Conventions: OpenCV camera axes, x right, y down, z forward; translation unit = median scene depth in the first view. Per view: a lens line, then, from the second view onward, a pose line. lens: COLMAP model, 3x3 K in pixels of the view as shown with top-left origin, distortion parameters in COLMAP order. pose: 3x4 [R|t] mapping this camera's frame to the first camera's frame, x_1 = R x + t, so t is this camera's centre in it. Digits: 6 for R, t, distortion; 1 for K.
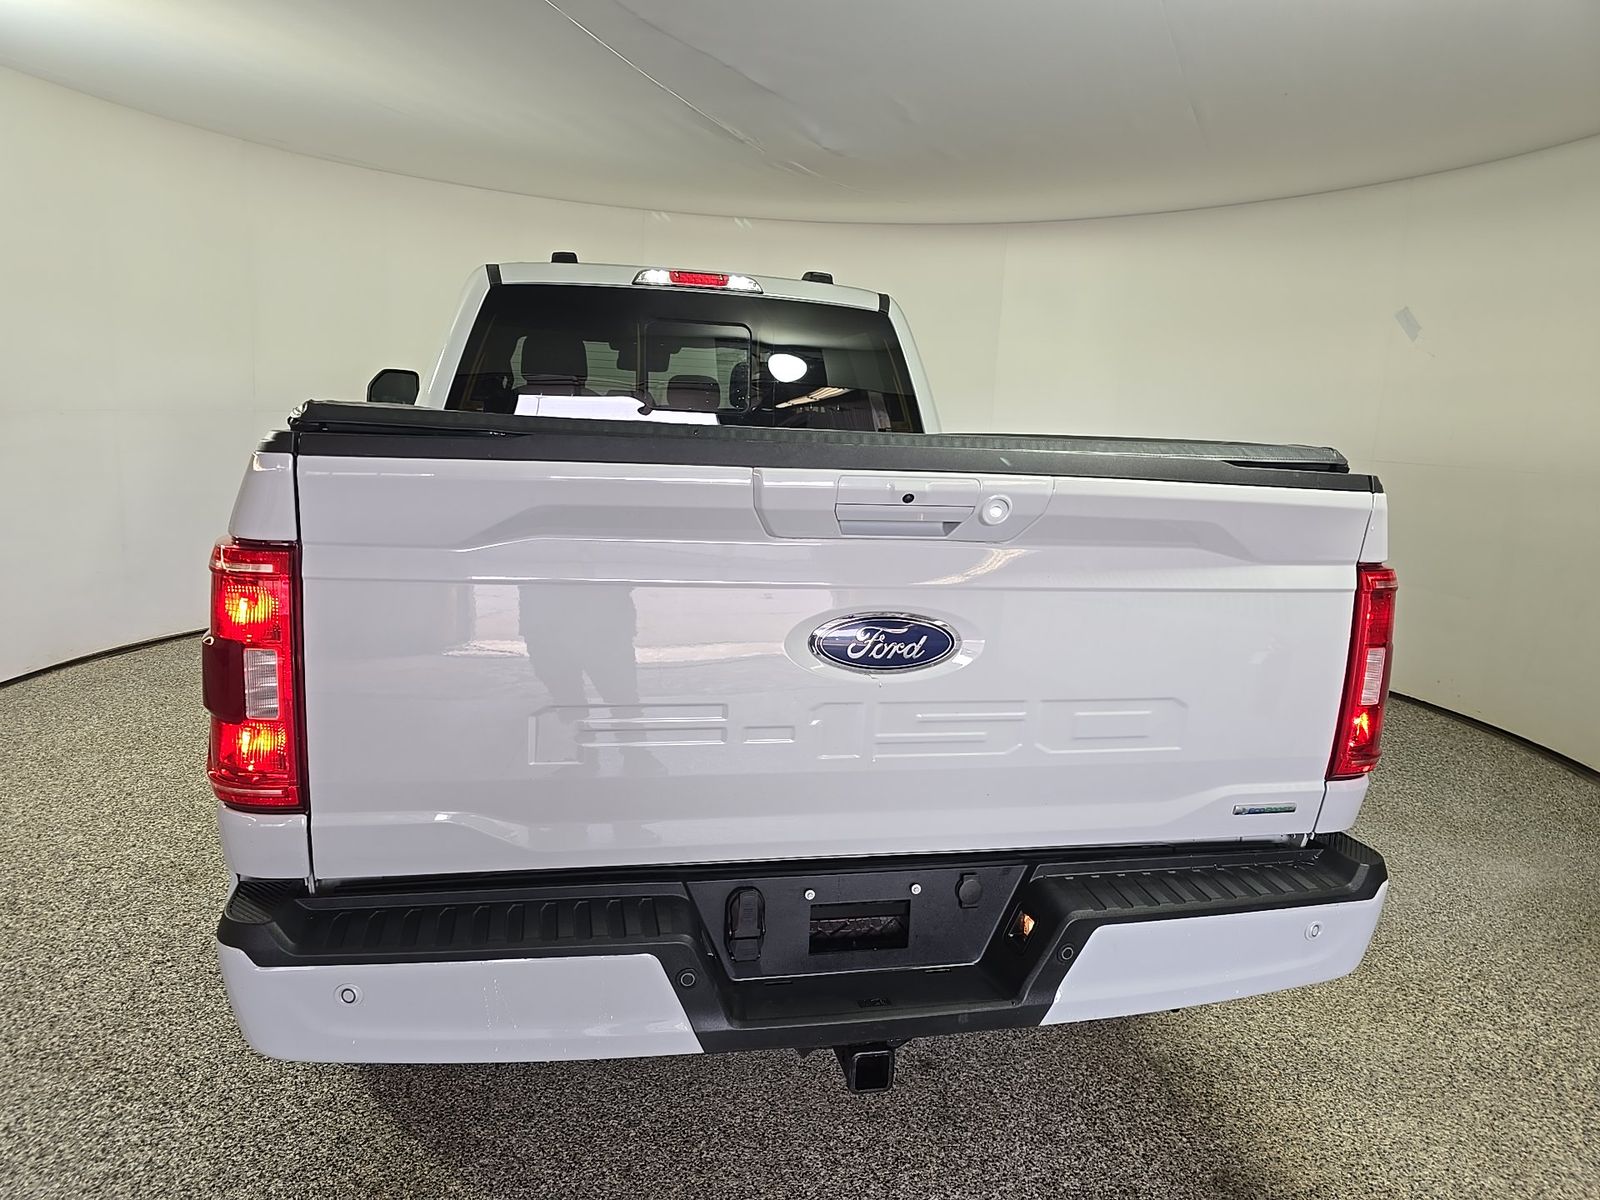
lens RADIAL K [[1088.4, 0, 794.8], [0, 1088.4, 599.6], [0, 0, 1]] dist [0.040716, -0.028963]
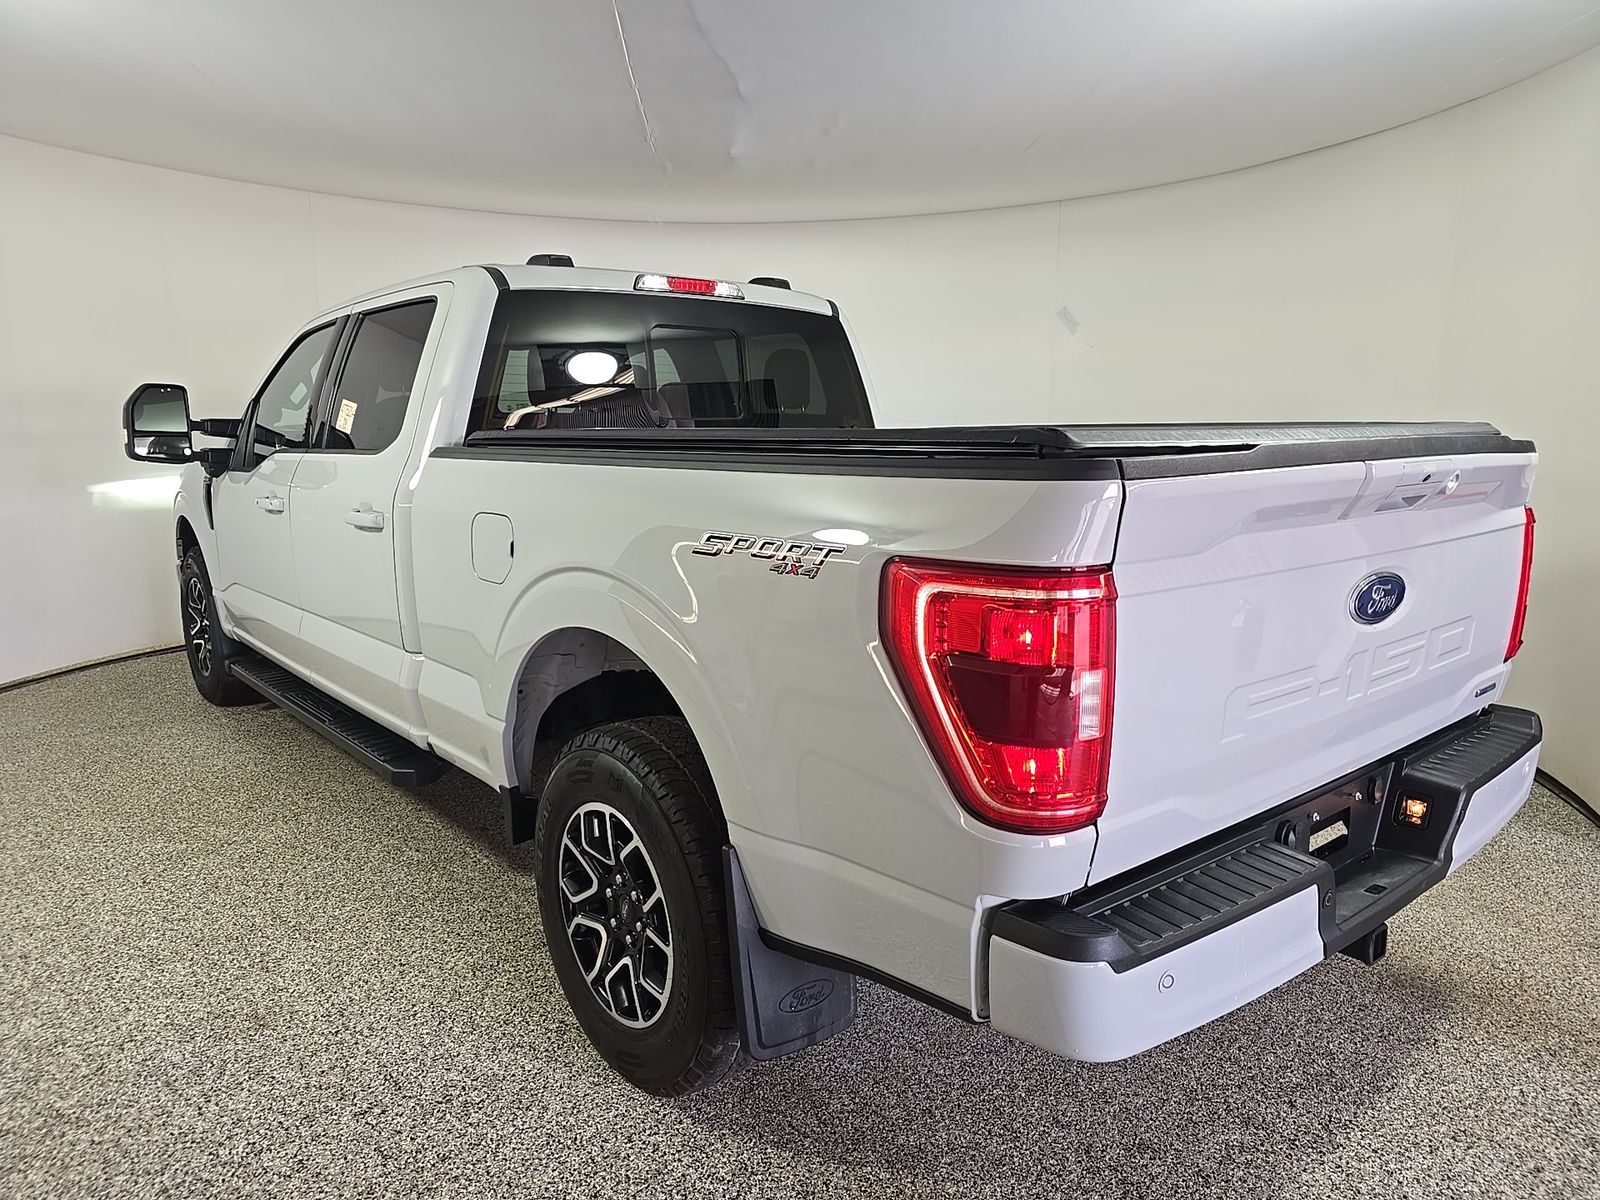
lens RADIAL K [[1088.4, 0, 796.2], [0, 1088.4, 606.1], [0, 0, 1]] dist [0.040716, -0.028963]
pose [[0.884919, -0.124834, 0.448703, -0.480018], [0.117939, 0.992072, 0.043409, -0.037414], [-0.450564, 0.014506, 0.892626, 0.081848]]
